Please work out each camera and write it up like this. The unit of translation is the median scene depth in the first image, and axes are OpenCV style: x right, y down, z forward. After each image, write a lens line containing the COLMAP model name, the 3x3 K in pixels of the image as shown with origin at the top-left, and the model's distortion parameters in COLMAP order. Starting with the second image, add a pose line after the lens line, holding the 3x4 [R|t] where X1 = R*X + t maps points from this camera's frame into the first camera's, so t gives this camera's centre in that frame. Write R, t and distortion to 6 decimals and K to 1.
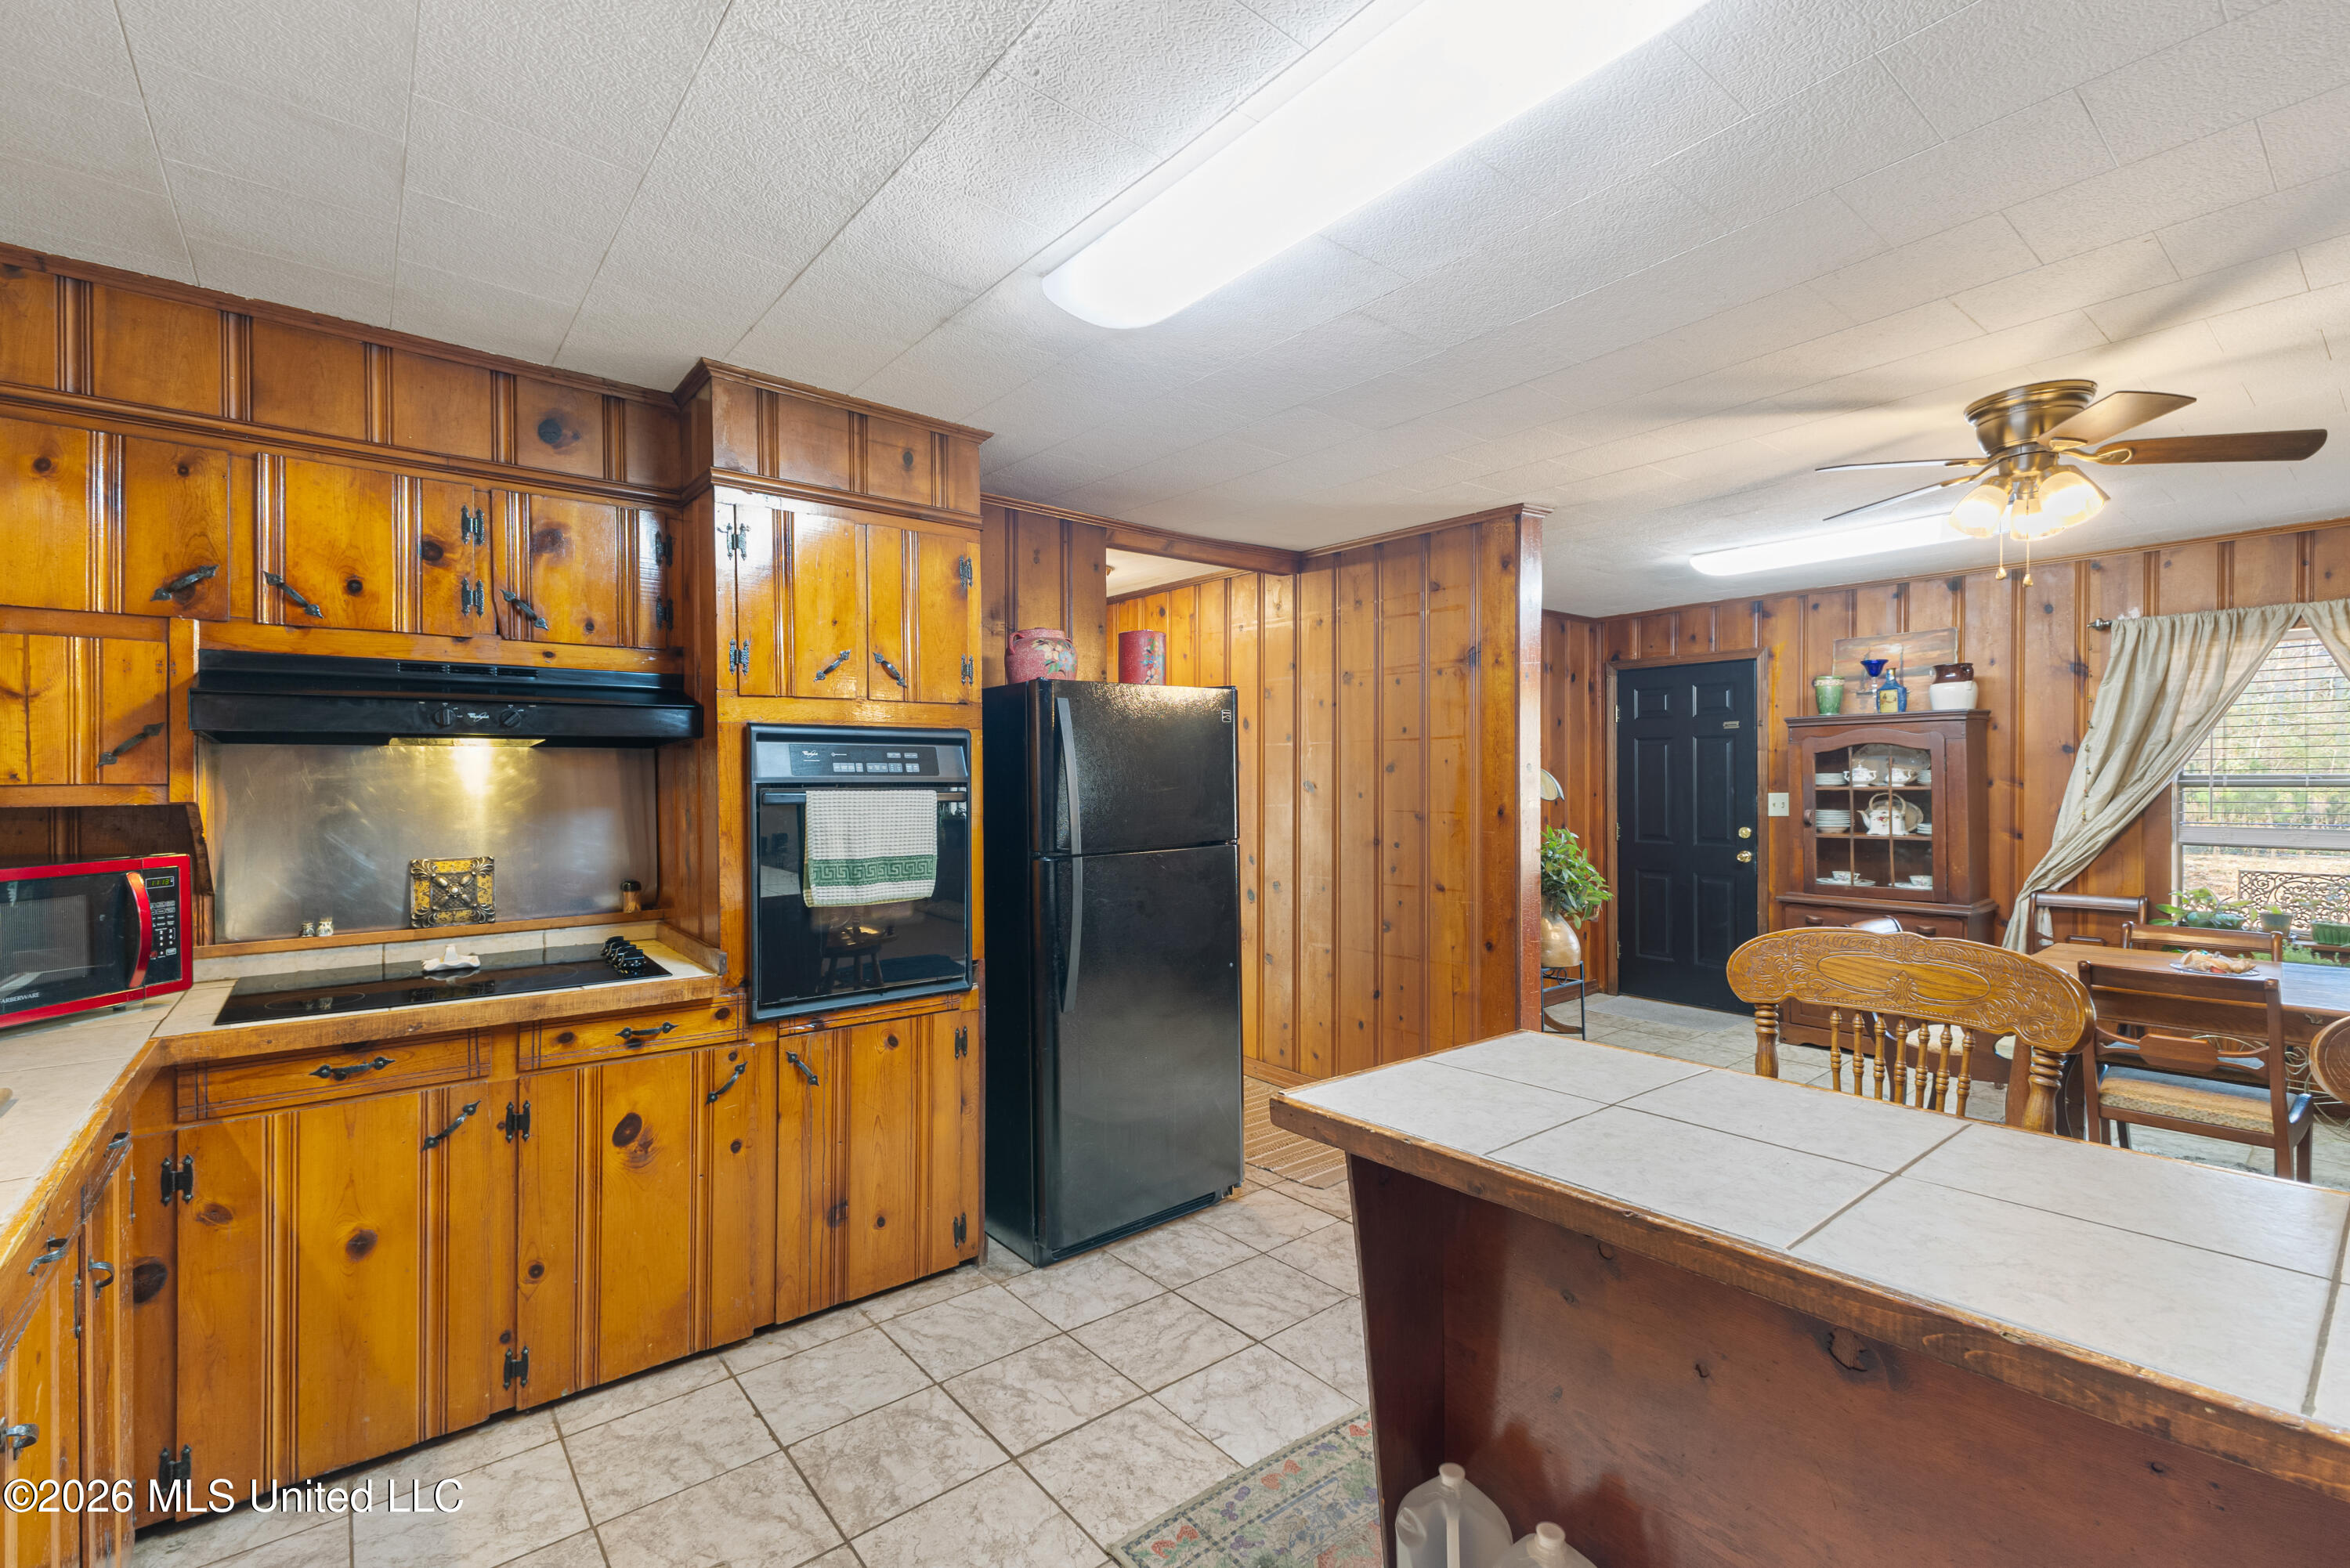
lens RADIAL K [[1022.2, 0, 1172.5], [0, 1022.2, 778.4], [0, 0, 1]] dist [0.001179, 0.000005]
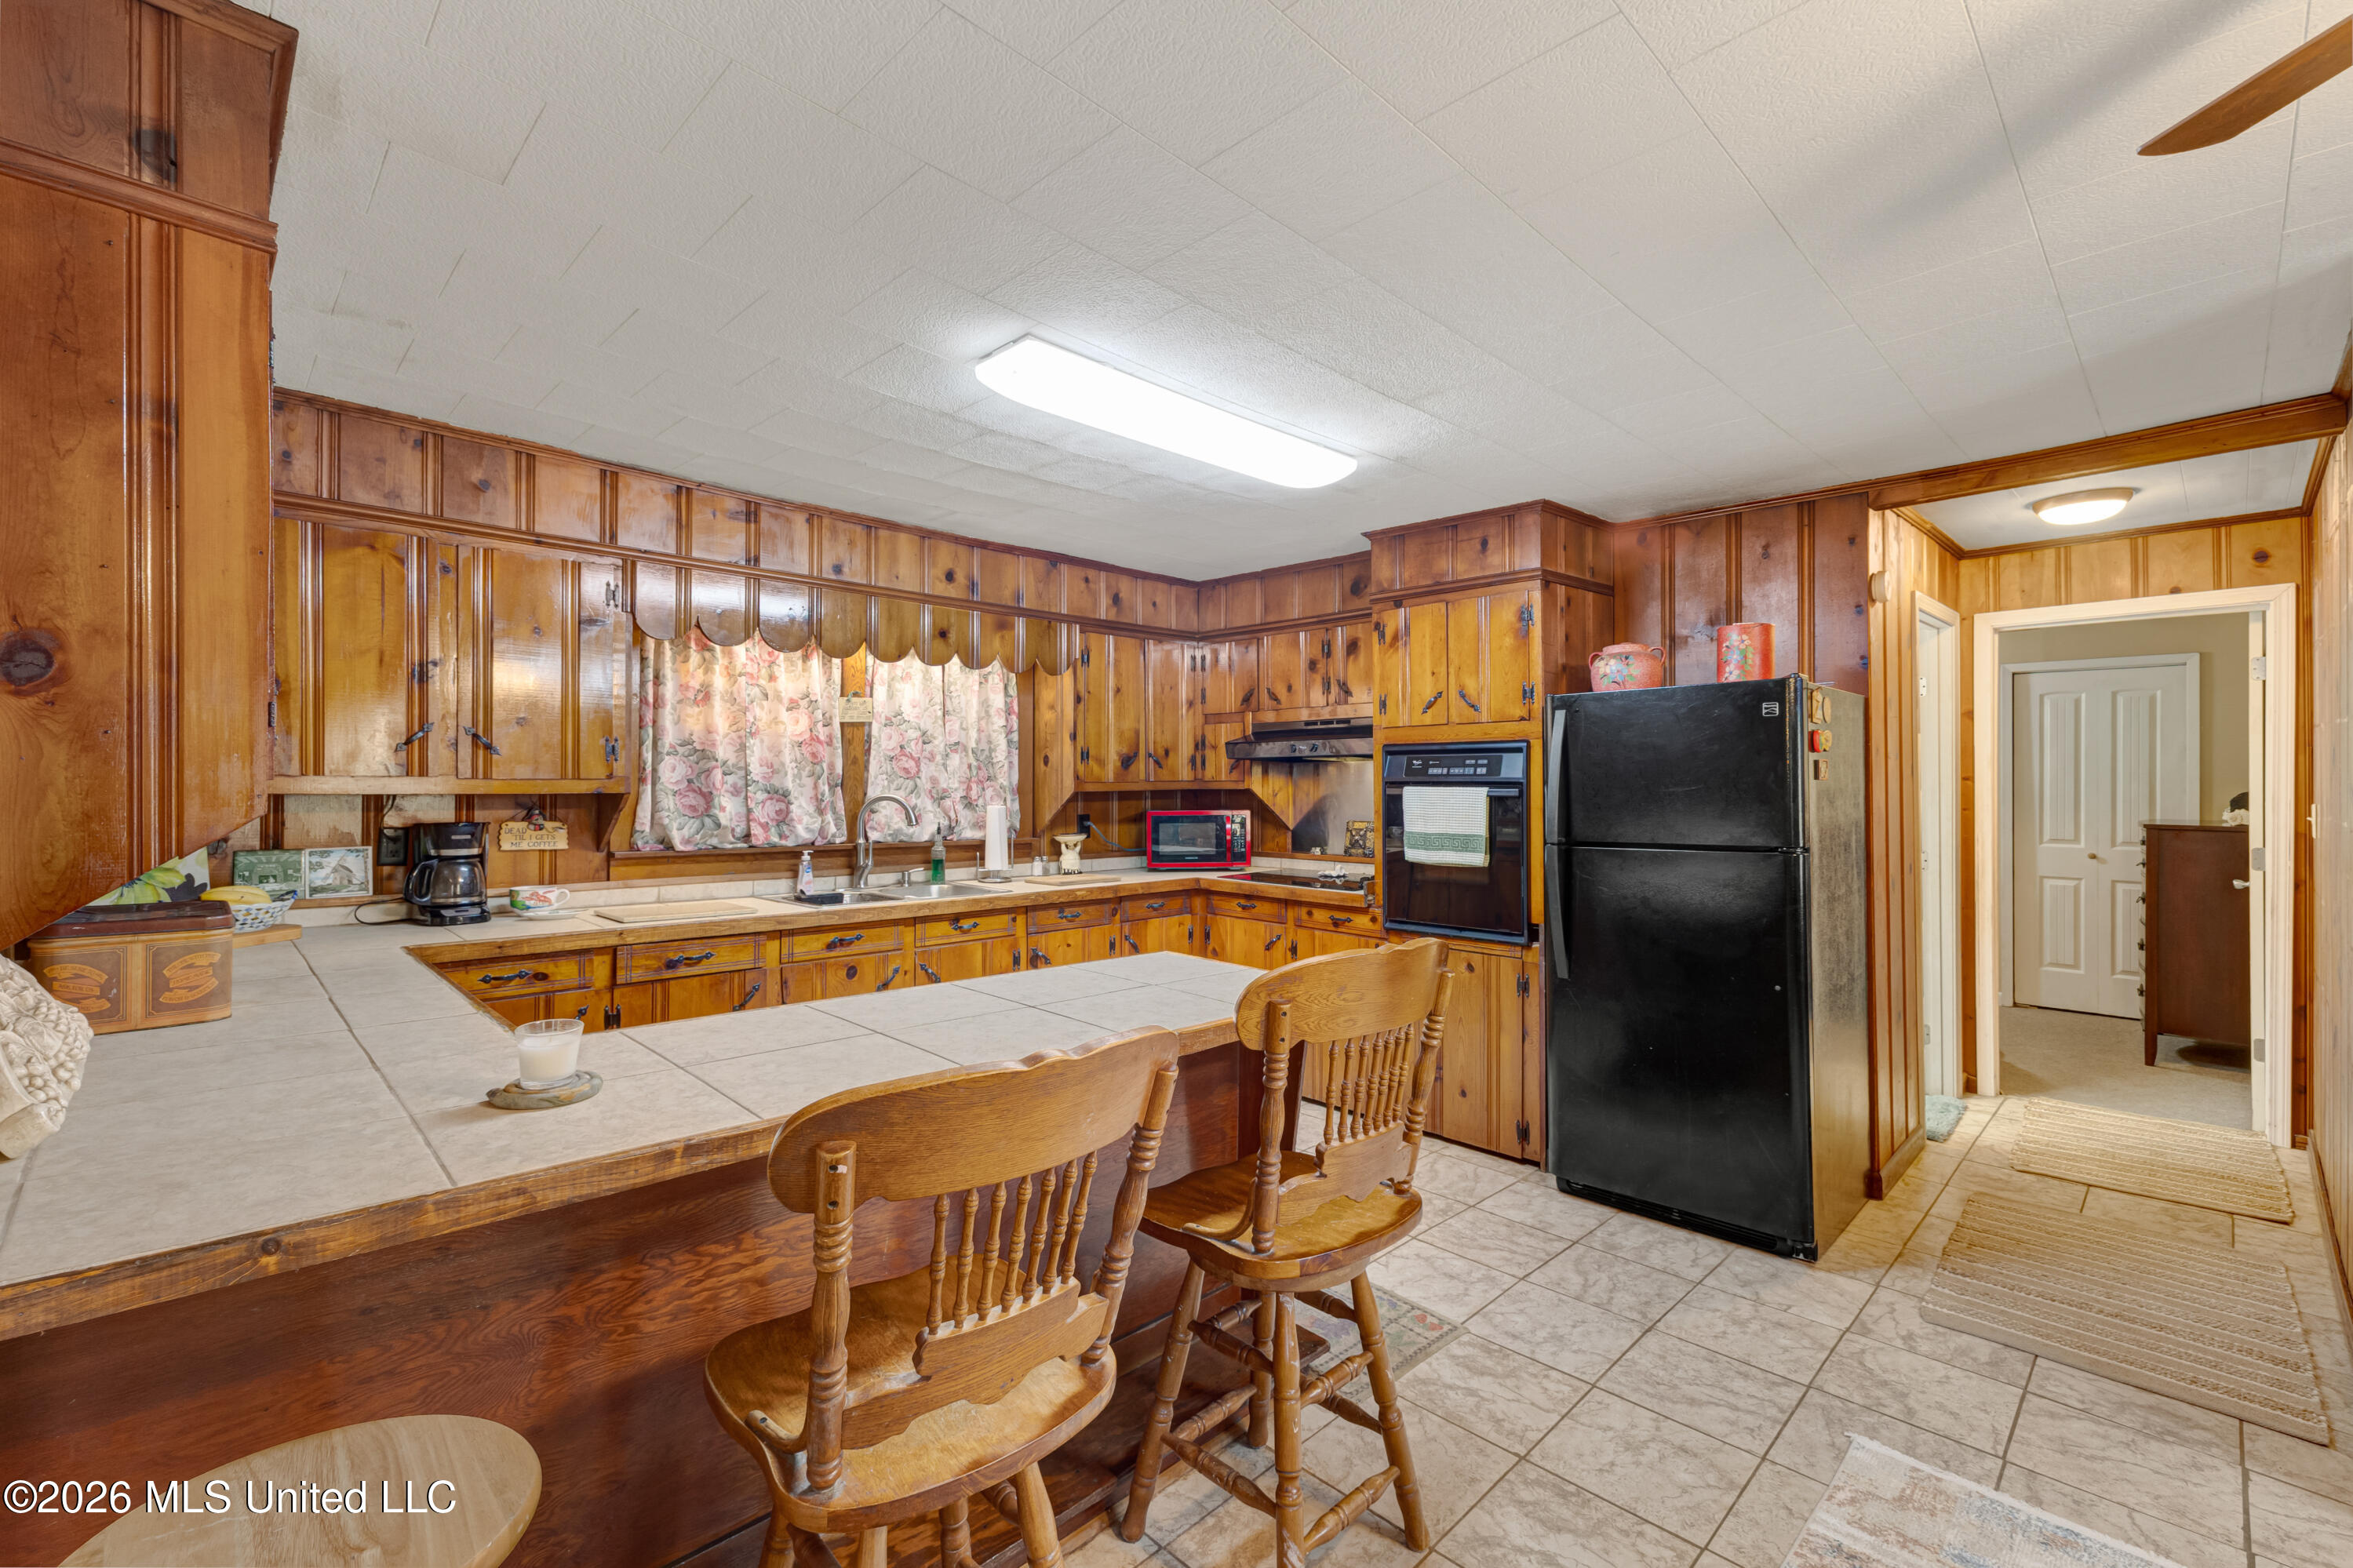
lens RADIAL K [[1023.4, 0, 1169.1], [0, 1023.4, 779.8], [0, 0, 1]] dist [0.001179, 0.000005]
pose [[0.079572, 0.003127, -0.996824, 1.096342], [-0.000416, 0.999995, 0.003103, -0.002583], [0.996829, 0.000168, 0.079573, 0.486704]]
